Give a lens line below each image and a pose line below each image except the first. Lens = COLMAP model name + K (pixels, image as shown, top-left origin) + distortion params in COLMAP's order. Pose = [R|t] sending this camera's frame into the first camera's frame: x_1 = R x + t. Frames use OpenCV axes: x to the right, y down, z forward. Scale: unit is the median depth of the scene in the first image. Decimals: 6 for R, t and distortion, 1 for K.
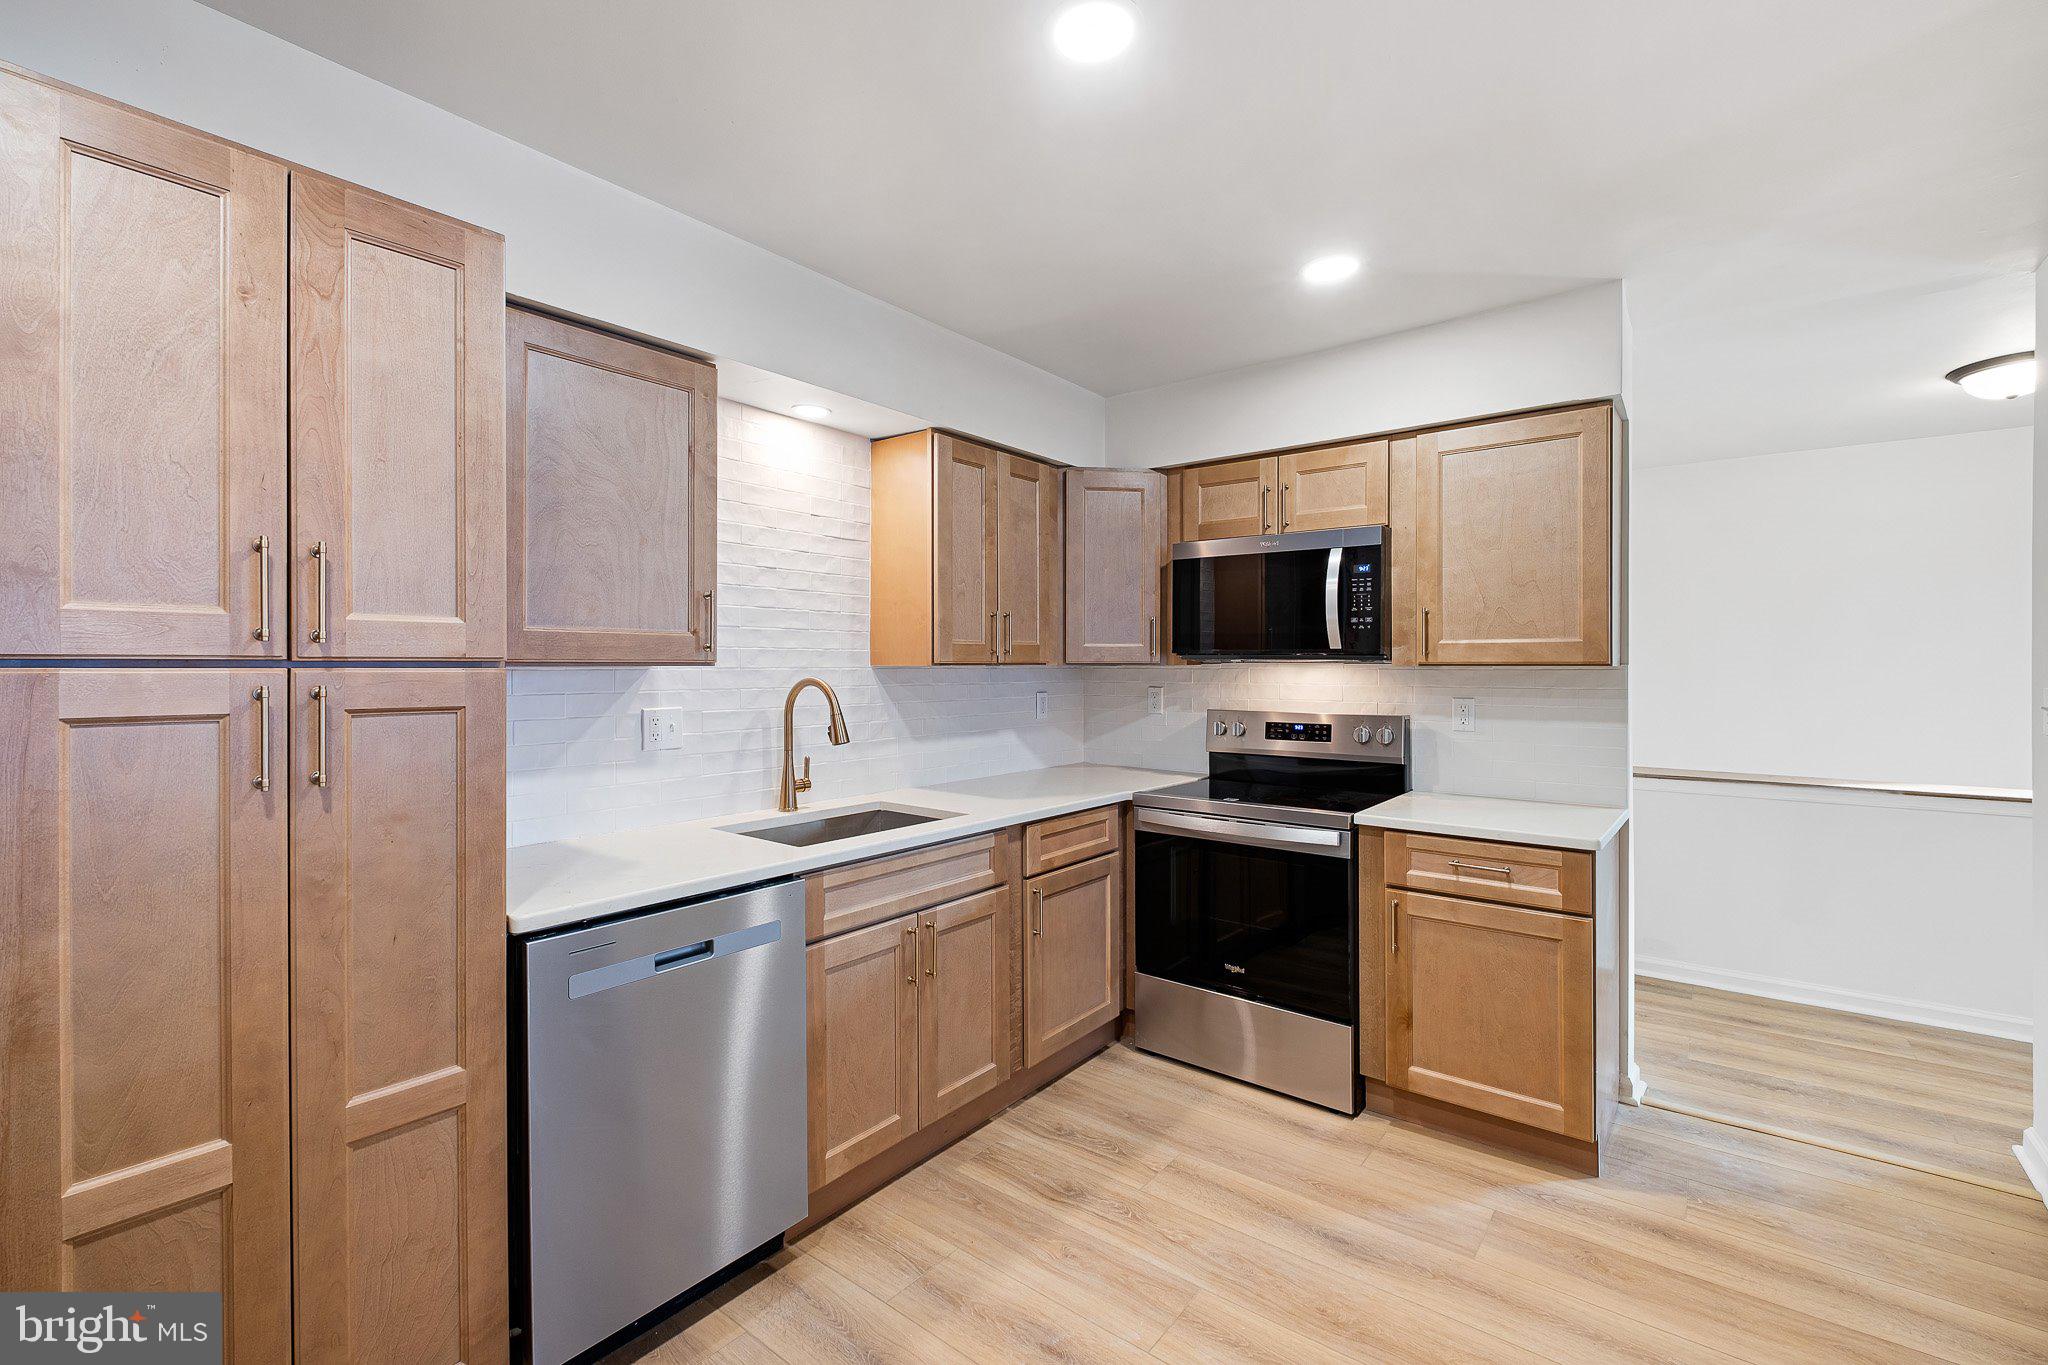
lens RADIAL K [[887.5, 0, 1017.4], [0, 887.5, 662.4], [0, 0, 1]] dist [-0.003623, -0.002070]
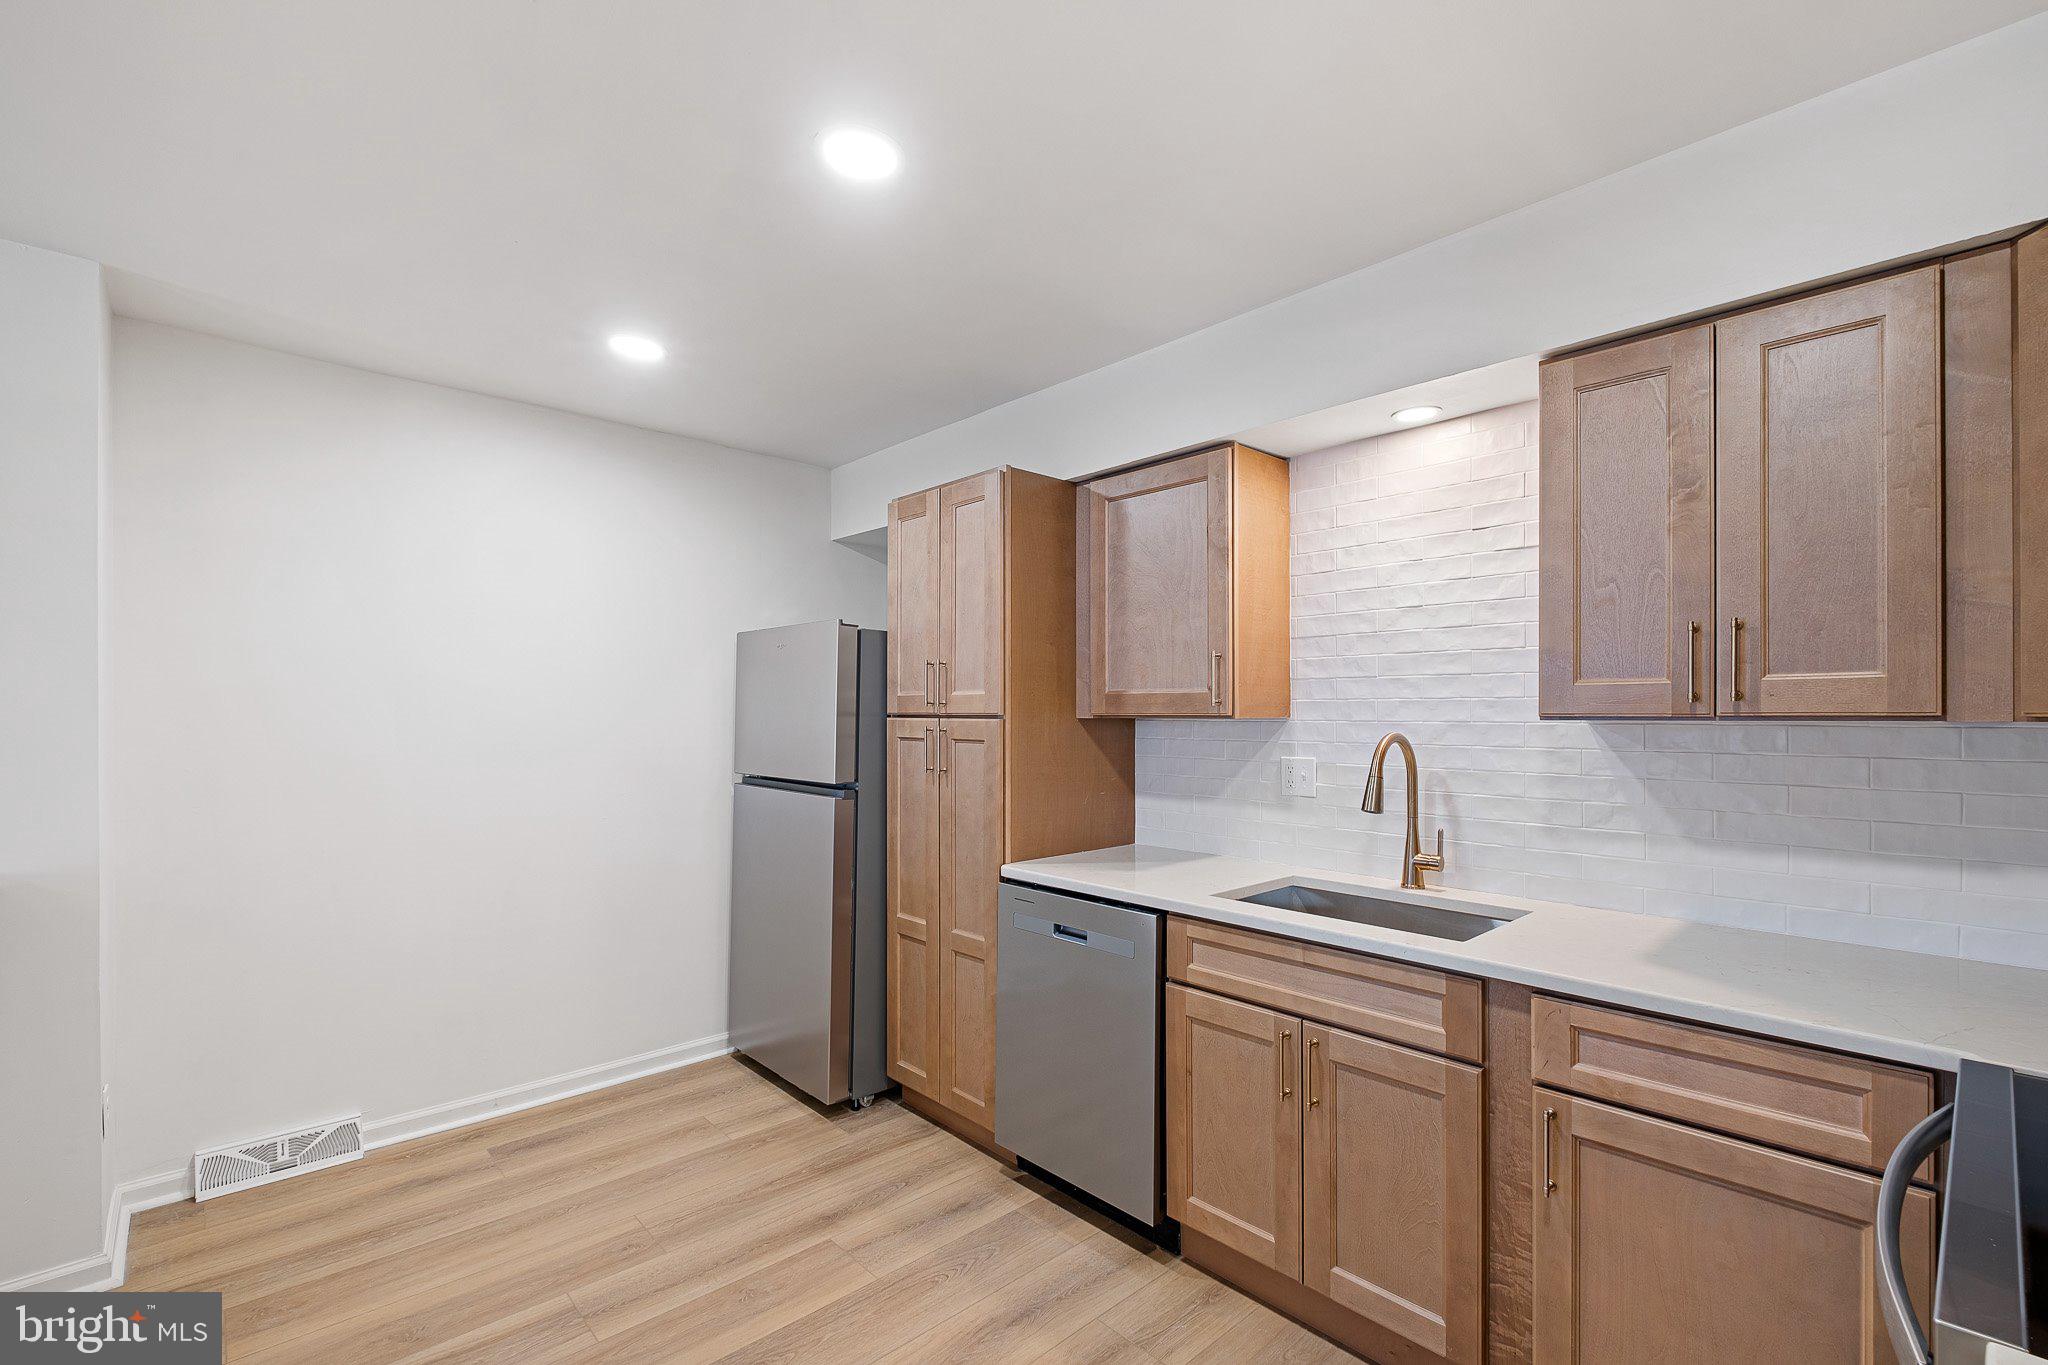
lens RADIAL K [[887.5, 0, 1043.7], [0, 887.5, 717.0], [0, 0, 1]] dist [-0.003623, -0.002070]
pose [[-0.137178, 0.004616, -0.990536, 0.706222], [0.002765, 0.999987, 0.004277, -0.003059], [0.990543, -0.002152, -0.137189, 0.841257]]
